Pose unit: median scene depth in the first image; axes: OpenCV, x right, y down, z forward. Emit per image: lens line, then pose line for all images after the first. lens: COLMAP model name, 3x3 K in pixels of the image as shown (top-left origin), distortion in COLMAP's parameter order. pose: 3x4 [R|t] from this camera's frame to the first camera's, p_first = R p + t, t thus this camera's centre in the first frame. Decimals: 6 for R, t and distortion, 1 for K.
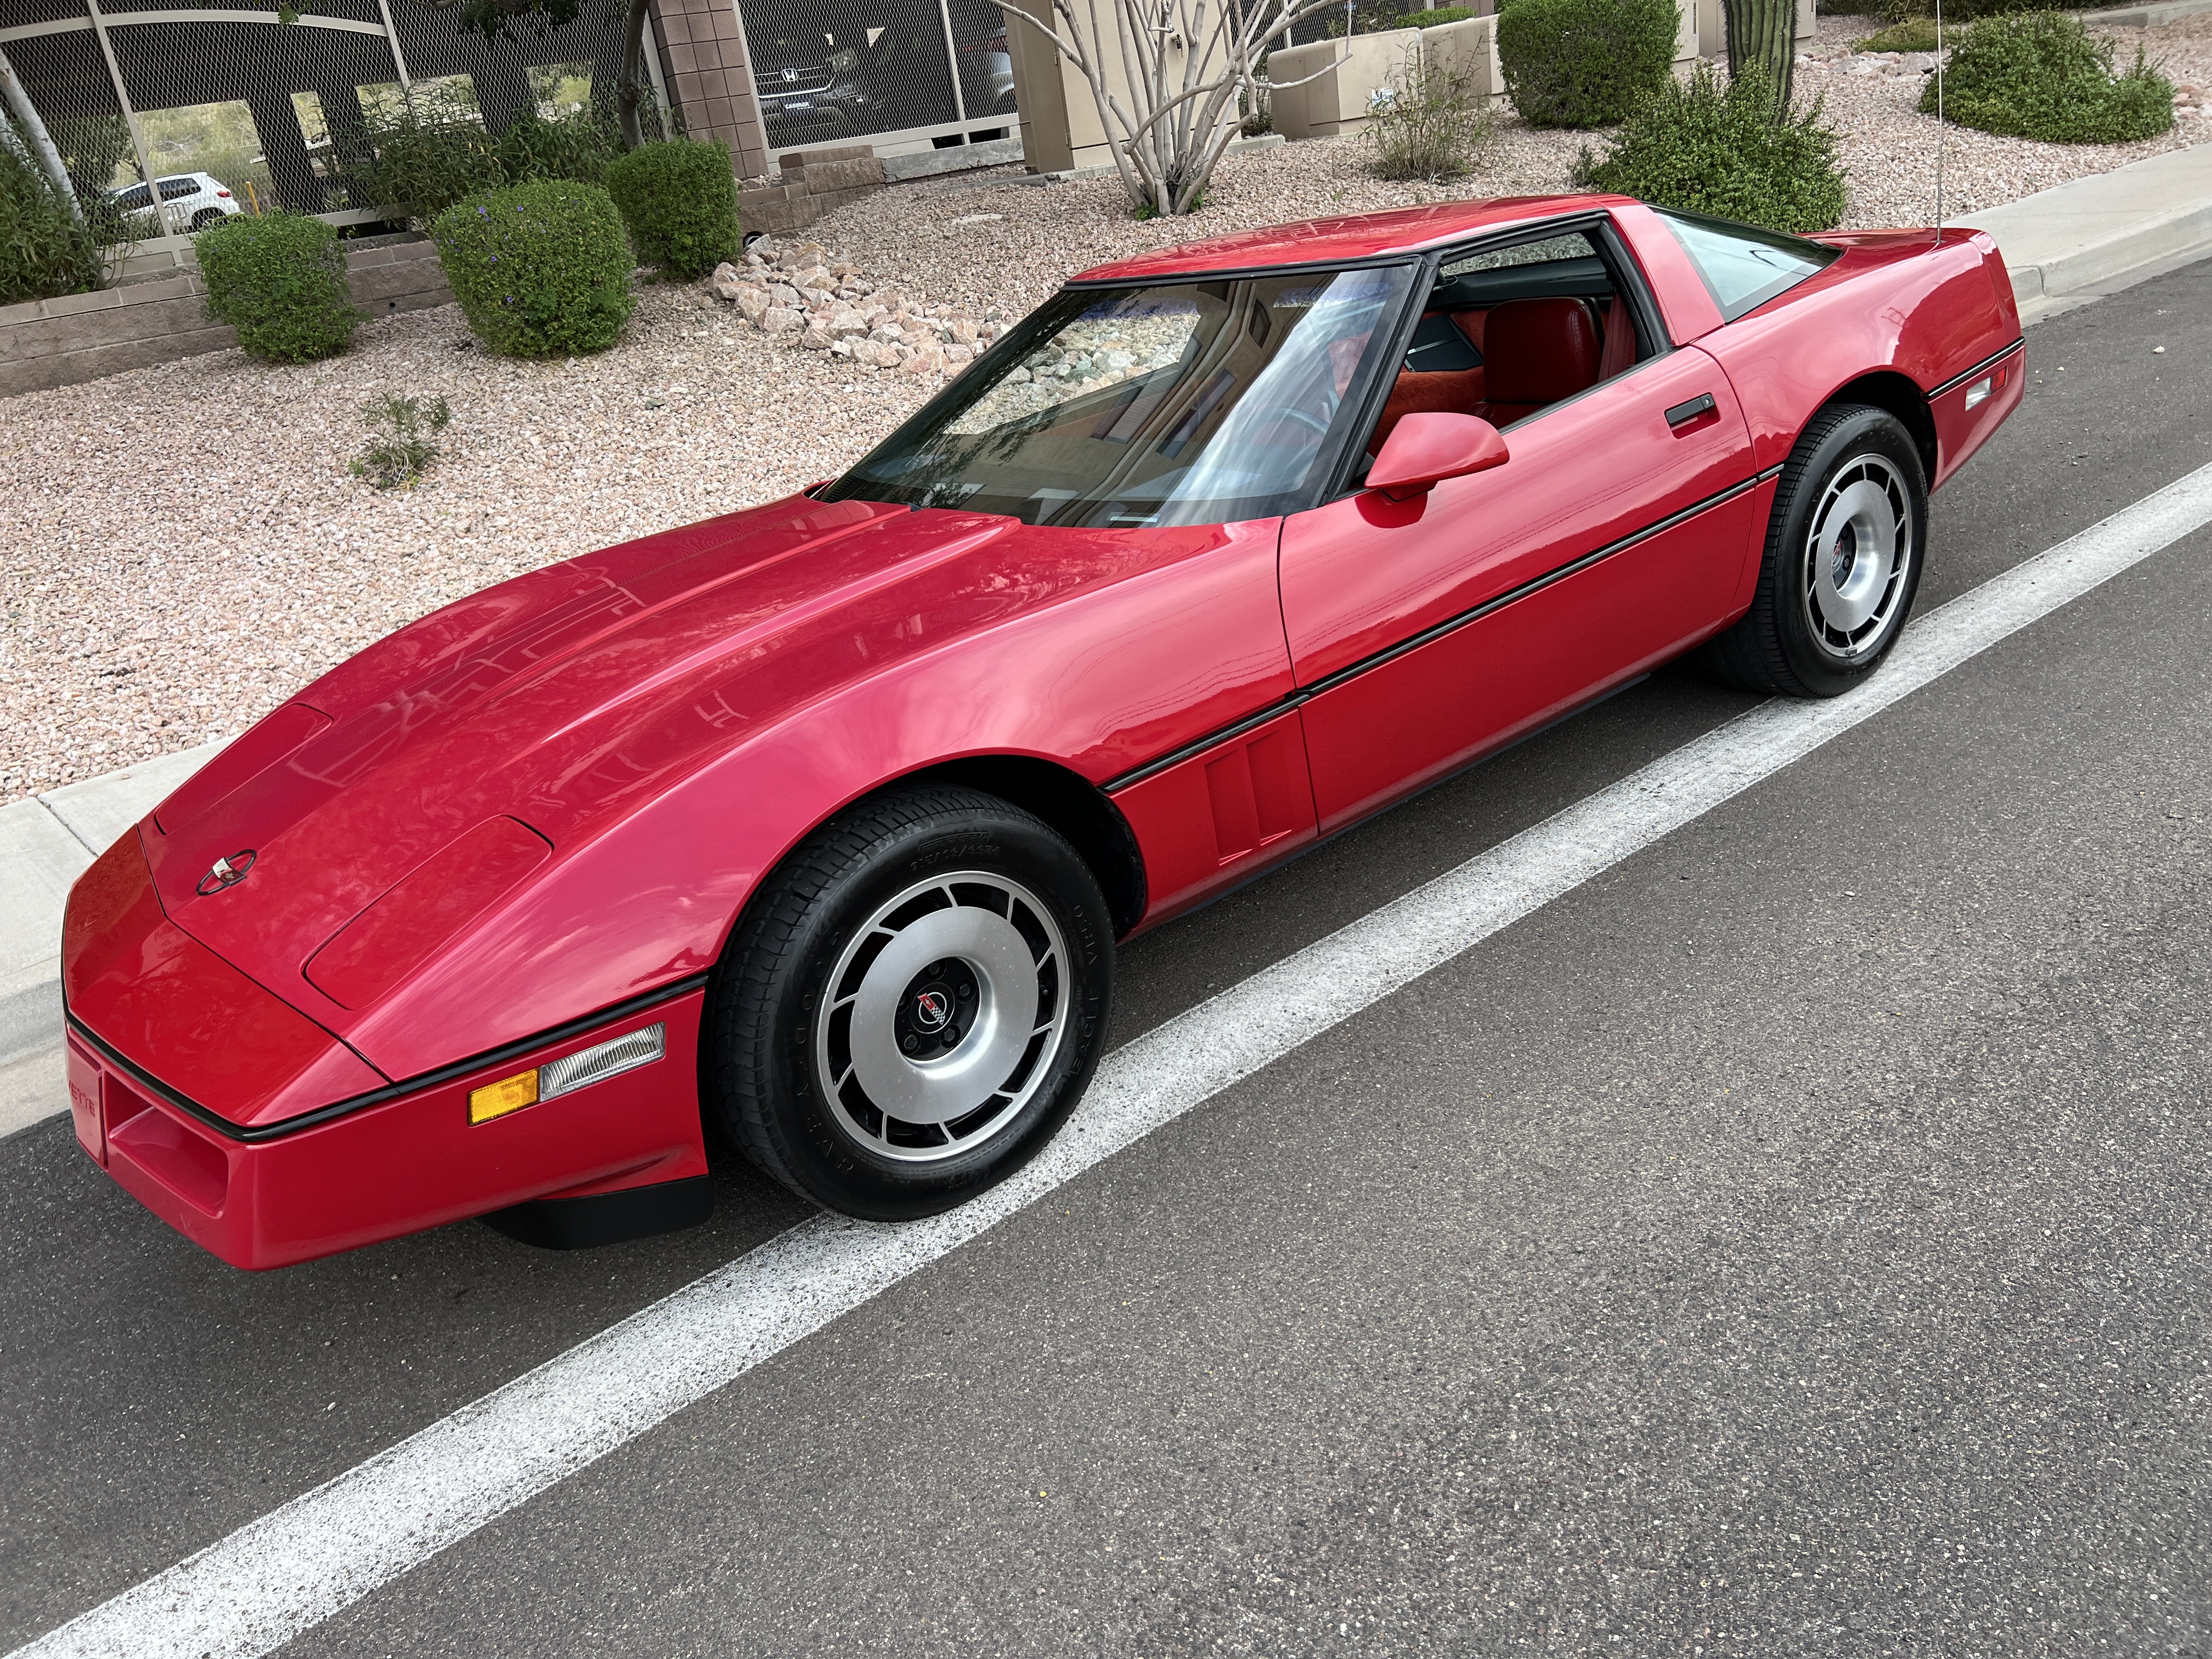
lens RADIAL K [[1626.7, 0, 1106.0], [0, 1626.7, 829.5], [0, 0, 1]] dist [0.086118, -0.097740]
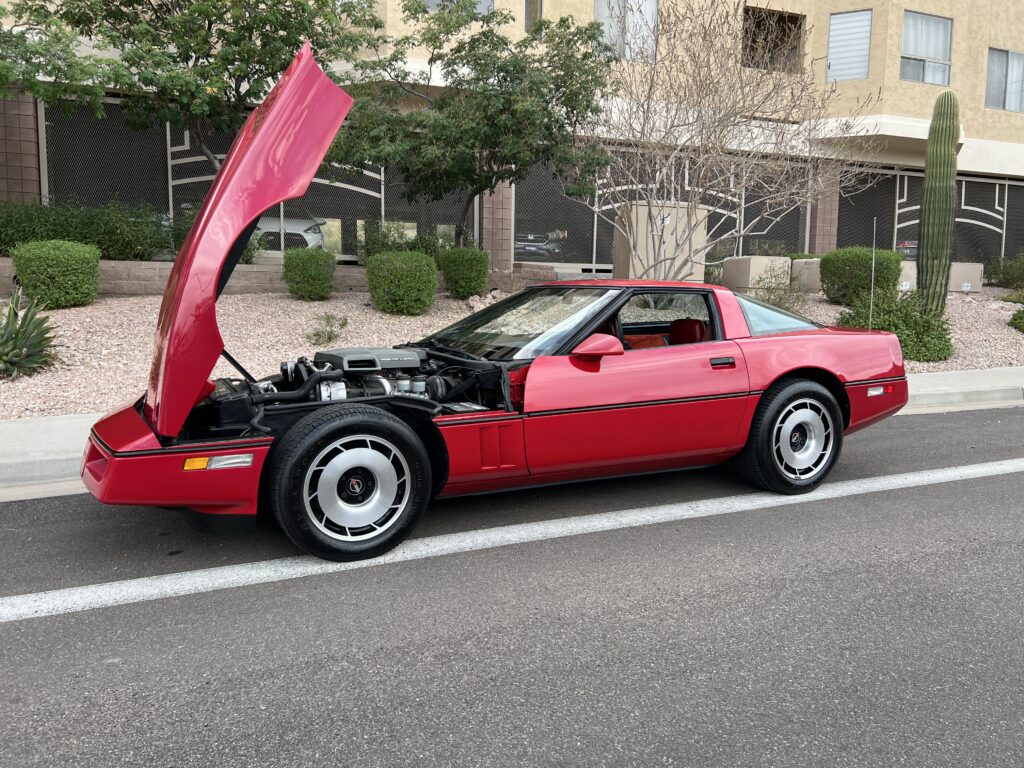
lens RADIAL K [[741.6, 0, 512.0], [0, 741.6, 384.0], [0, 0, 1]] dist [0.080060, -0.091099]
pose [[0.962547, 0.192348, -0.191062, 0.241308], [-0.234170, 0.944994, -0.228364, 0.116471], [0.136627, 0.264552, 0.954644, -0.150481]]
